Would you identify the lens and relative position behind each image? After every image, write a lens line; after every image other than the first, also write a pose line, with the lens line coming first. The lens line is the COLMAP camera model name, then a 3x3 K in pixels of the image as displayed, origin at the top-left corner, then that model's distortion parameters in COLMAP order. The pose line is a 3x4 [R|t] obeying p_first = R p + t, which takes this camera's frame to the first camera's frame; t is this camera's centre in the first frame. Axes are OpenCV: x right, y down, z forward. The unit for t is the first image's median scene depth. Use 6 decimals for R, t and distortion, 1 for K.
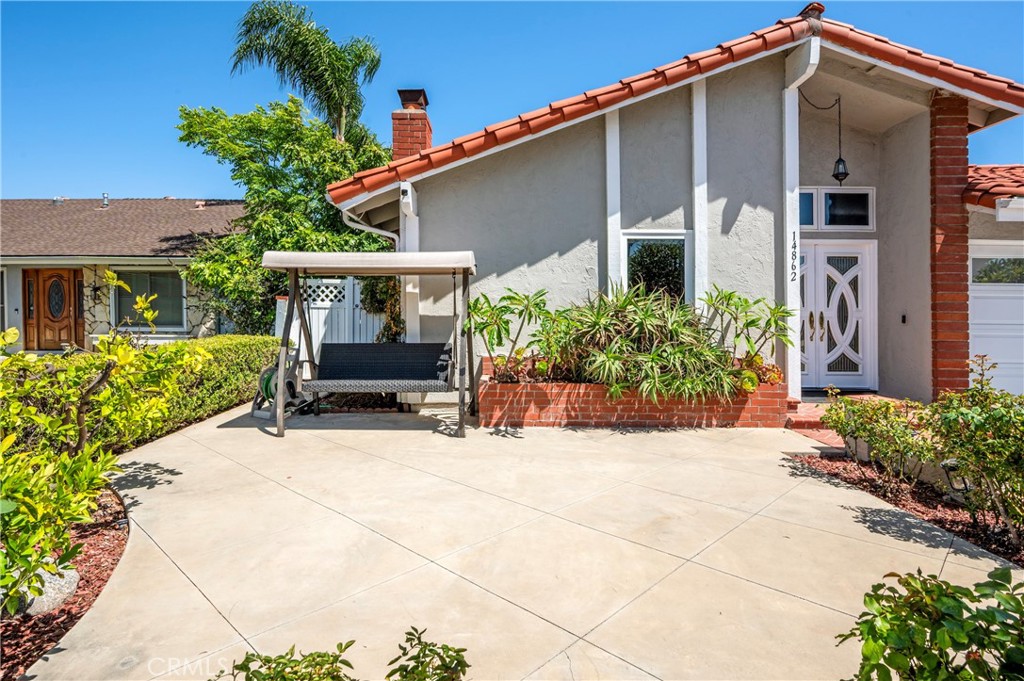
lens RADIAL K [[523.5, 0, 512.0], [0, 523.5, 340.5], [0, 0, 1]] dist [-0.004458, -0.001160]
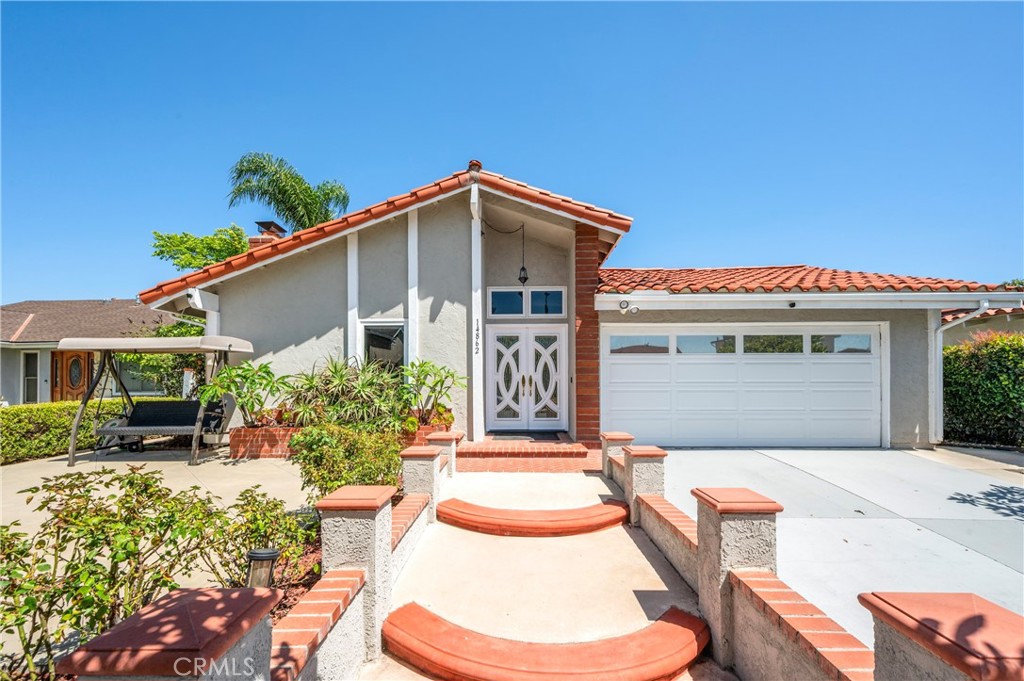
lens RADIAL K [[392.9, 0, 513.8], [0, 392.9, 392.6], [0, 0, 1]] dist [0.000721, -0.000035]
pose [[0.999921, -0.011788, -0.004246, 0.632128], [0.011710, 0.999770, -0.017959, 0.011376], [0.004457, 0.017908, 0.999830, -0.064530]]
